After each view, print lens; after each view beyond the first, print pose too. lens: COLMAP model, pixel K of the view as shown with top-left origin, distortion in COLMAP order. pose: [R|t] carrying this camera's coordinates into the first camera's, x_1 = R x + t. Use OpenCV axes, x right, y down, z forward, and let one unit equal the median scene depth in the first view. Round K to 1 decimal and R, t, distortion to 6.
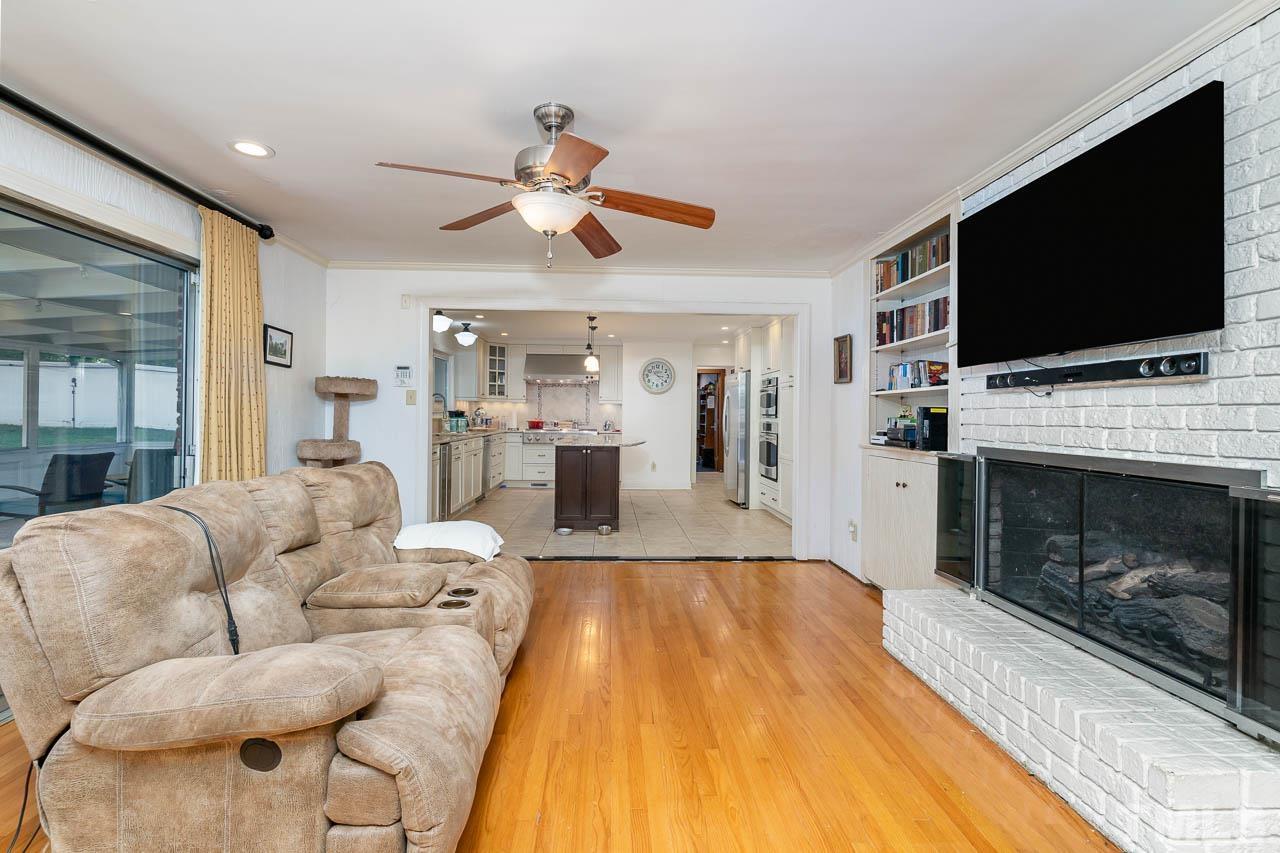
lens RADIAL K [[584.9, 0, 638.6], [0, 584.9, 420.2], [0, 0, 1]] dist [0.004402, 0.000391]
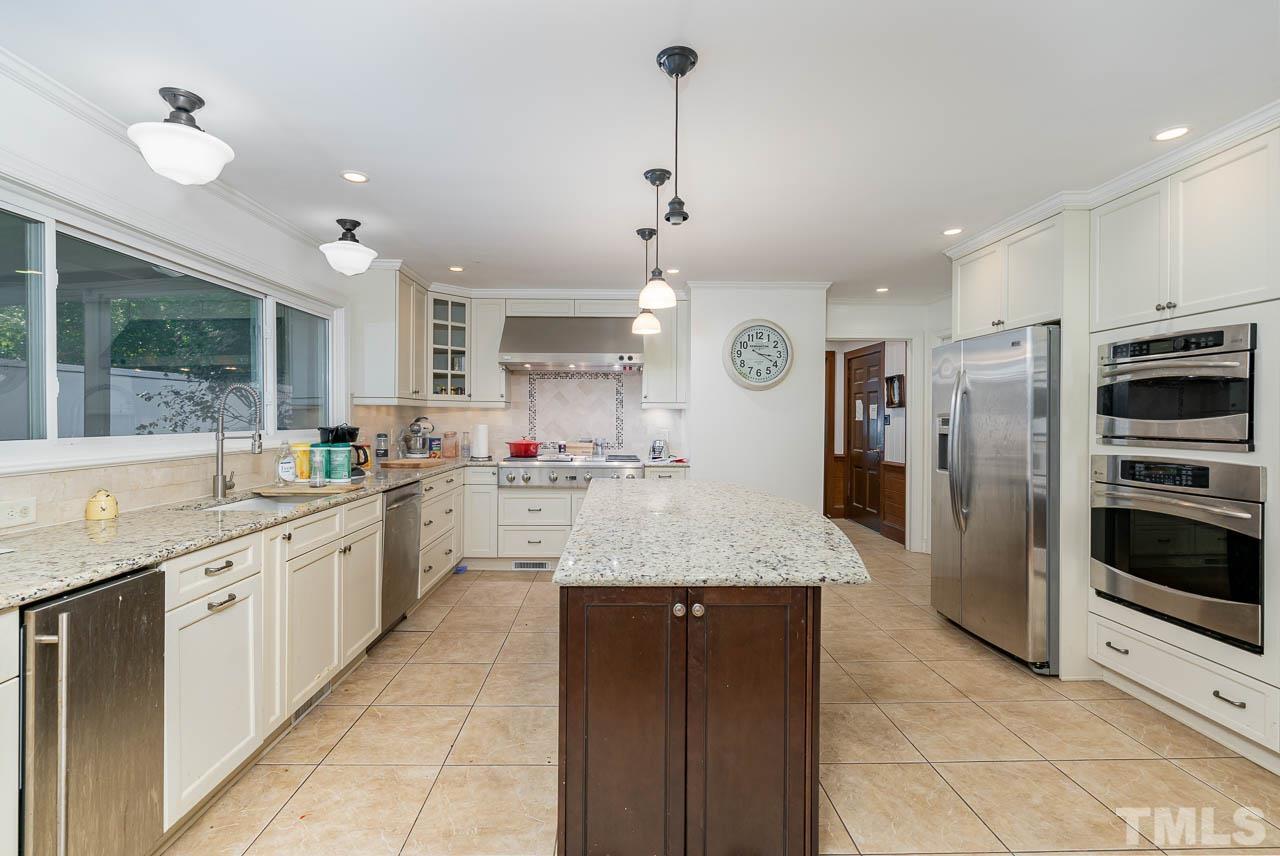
lens RADIAL K [[584.9, 0, 632.2], [0, 584.9, 425.0], [0, 0, 1]] dist [0.004402, 0.000391]
pose [[0.999734, -0.006646, -0.022063, -0.067959], [0.006684, 0.999976, 0.001666, -0.014908], [0.022051, -0.001813, 0.999755, 0.485407]]
